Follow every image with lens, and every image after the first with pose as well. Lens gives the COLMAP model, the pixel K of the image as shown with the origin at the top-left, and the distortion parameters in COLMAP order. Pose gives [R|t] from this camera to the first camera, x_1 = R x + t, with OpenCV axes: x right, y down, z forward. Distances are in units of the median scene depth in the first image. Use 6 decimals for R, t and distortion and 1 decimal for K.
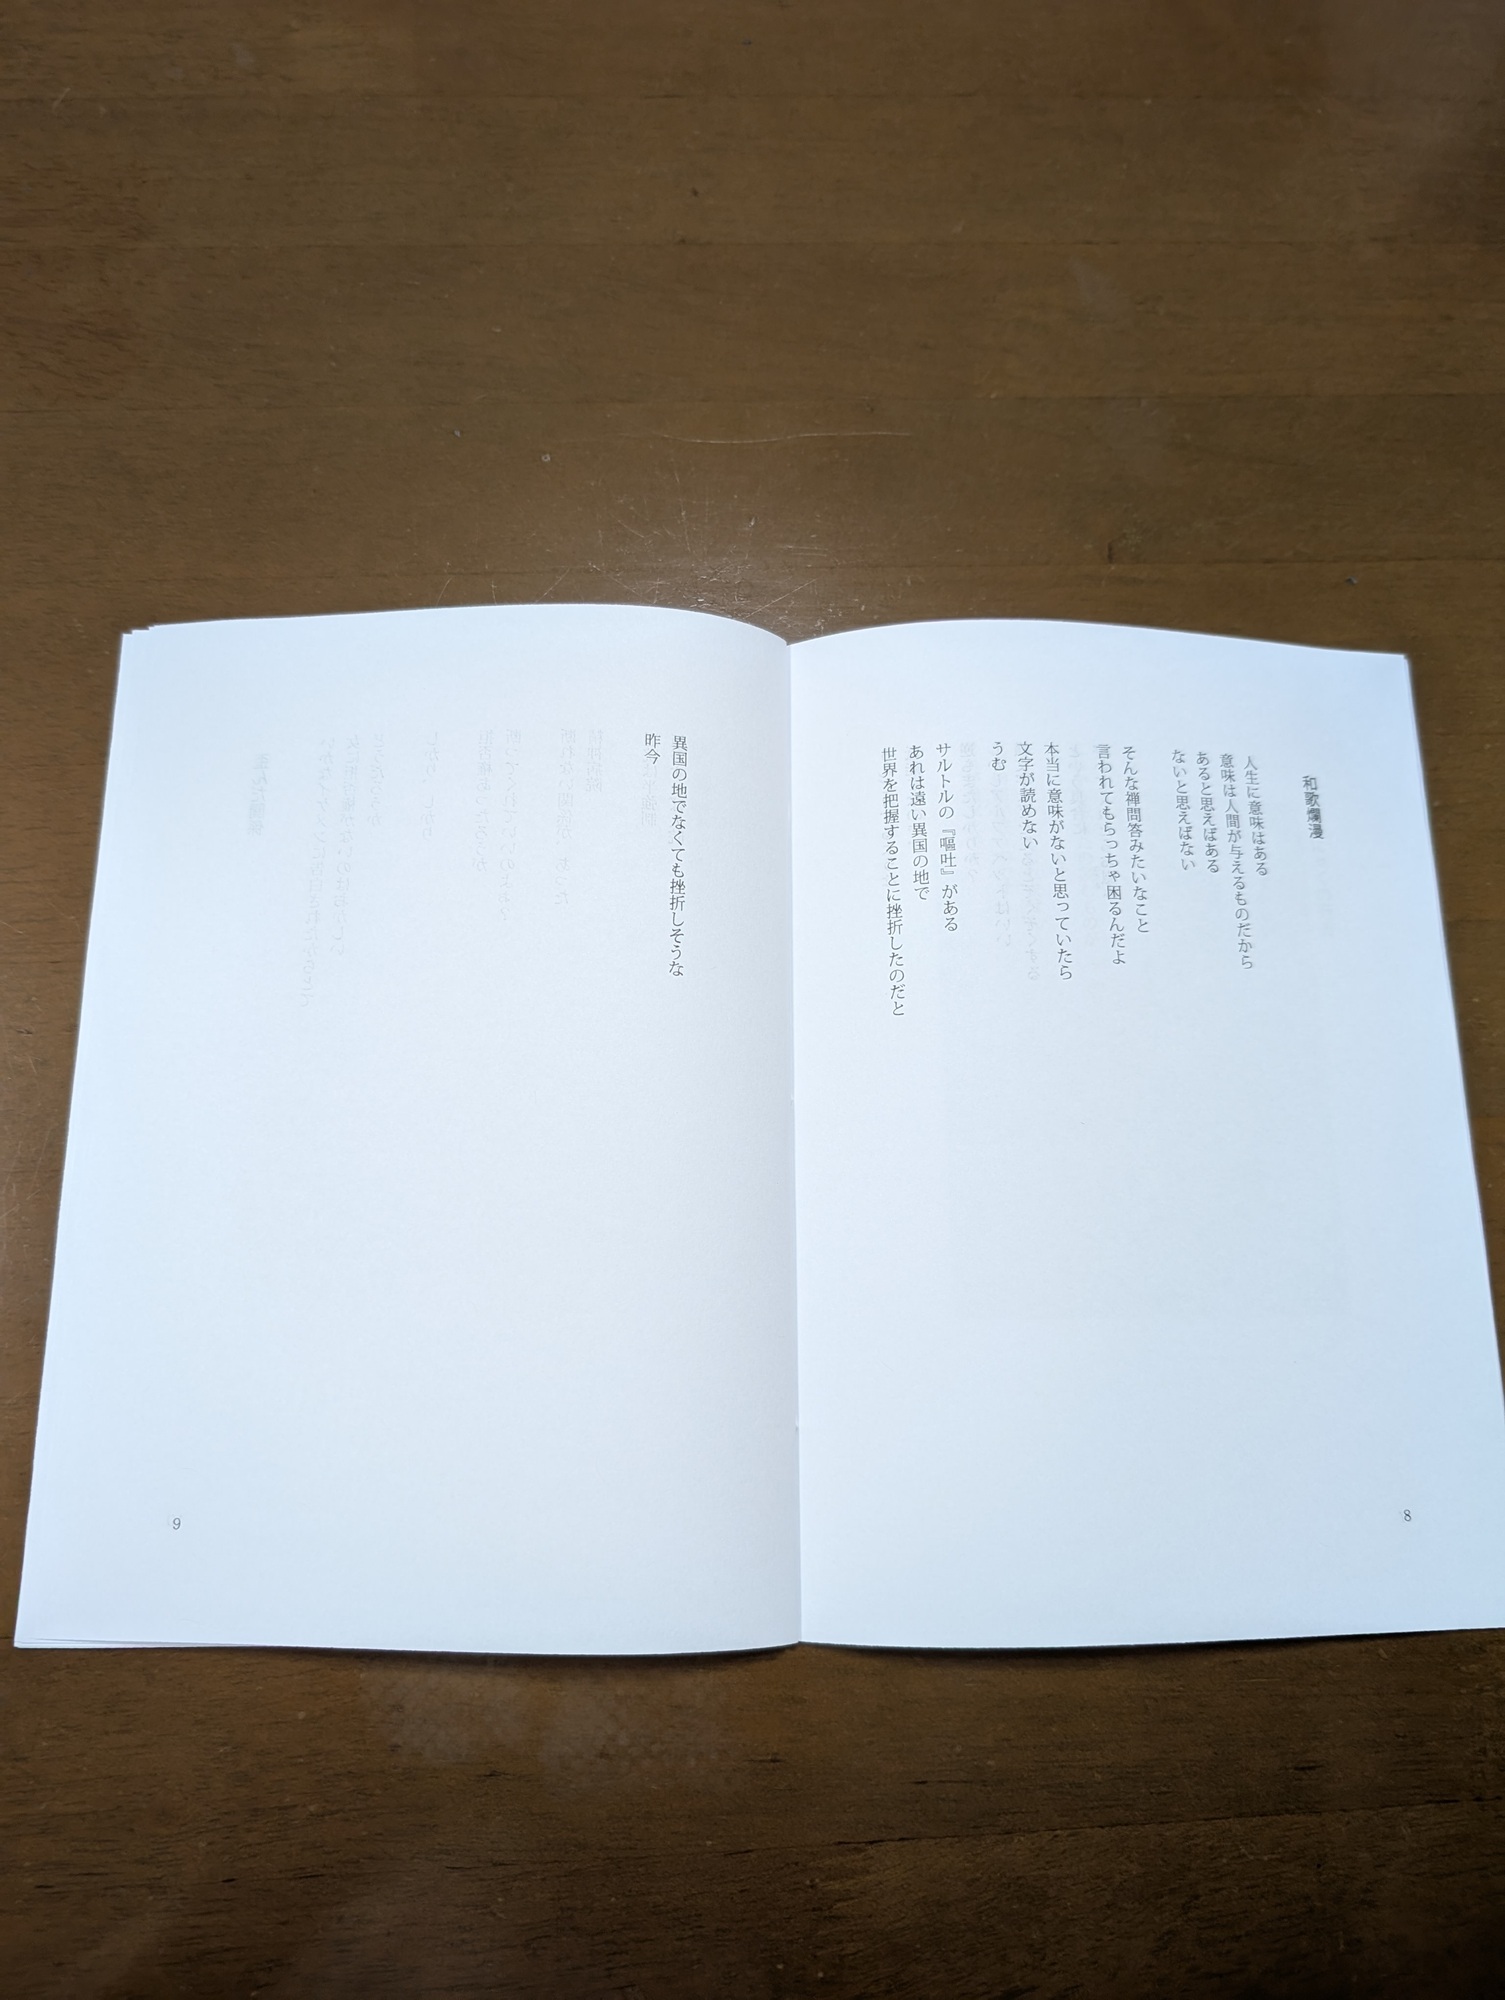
lens RADIAL K [[1525.4, 0, 783.1], [0, 1525.4, 997.1], [0, 0, 1]] dist [-0.017817, 0.005110]
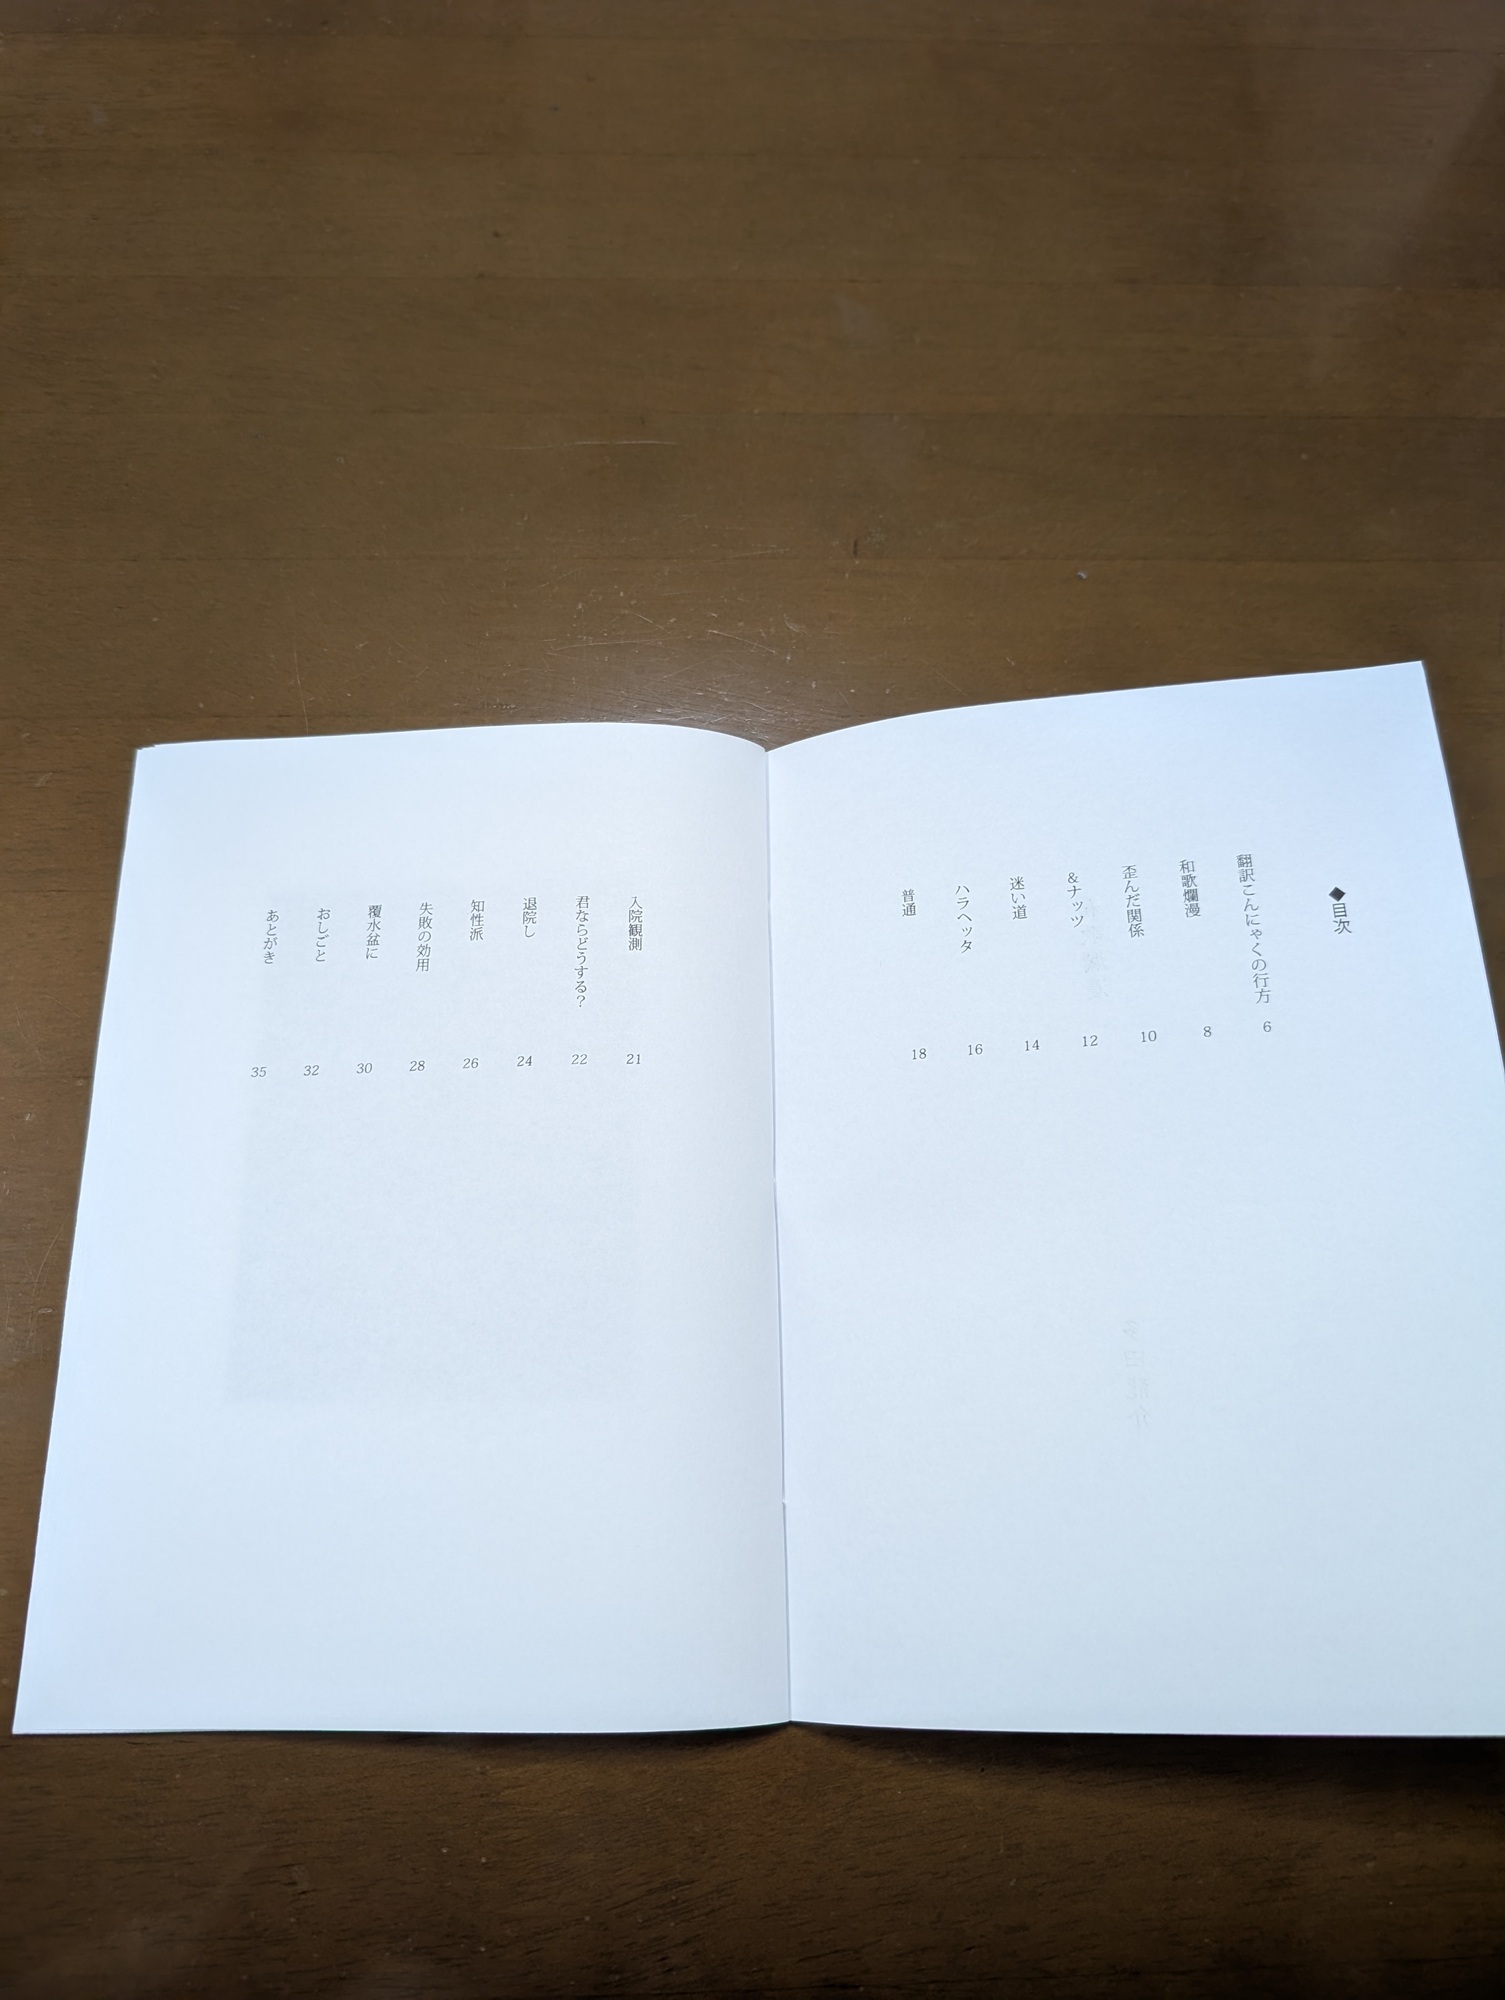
lens RADIAL K [[1525.4, 0, 783.1], [0, 1525.4, 997.1], [0, 0, 1]] dist [-0.017817, 0.005110]
pose [[0.999746, 0.015772, -0.016124, 0.221673], [-0.017074, 0.996315, -0.084054, 0.139799], [0.014739, 0.084308, 0.996331, -0.062250]]
